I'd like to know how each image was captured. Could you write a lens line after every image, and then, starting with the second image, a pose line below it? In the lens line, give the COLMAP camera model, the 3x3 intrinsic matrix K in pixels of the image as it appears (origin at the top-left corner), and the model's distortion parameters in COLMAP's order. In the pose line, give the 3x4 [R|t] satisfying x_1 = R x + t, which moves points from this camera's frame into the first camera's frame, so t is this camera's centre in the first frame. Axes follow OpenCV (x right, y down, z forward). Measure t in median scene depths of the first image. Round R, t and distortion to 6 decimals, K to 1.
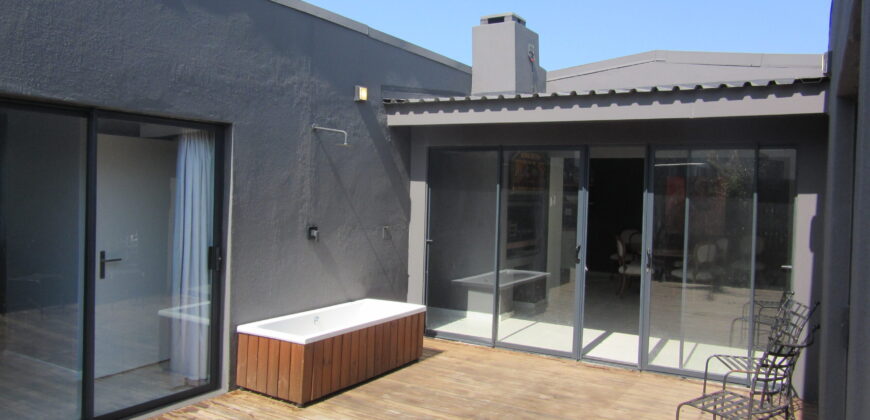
lens RADIAL K [[663.0, 0, 435.0], [0, 663.0, 210.0], [0, 0, 1]] dist [0.005983, 0.005468]
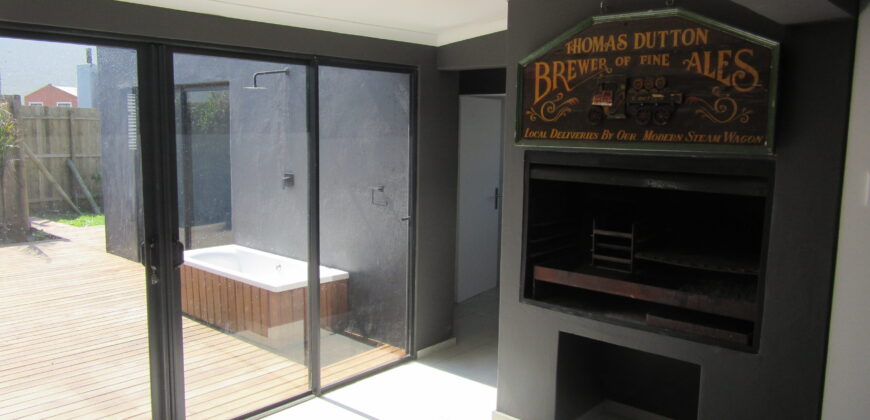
lens RADIAL K [[663.0, 0, 435.0], [0, 663.0, 210.0], [0, 0, 1]] dist [0.005983, 0.005468]
pose [[-0.195025, 0.095136, -0.976173, 0.753534], [-0.051870, 0.992891, 0.107128, -0.038448], [0.979426, 0.071527, -0.188704, 1.423016]]
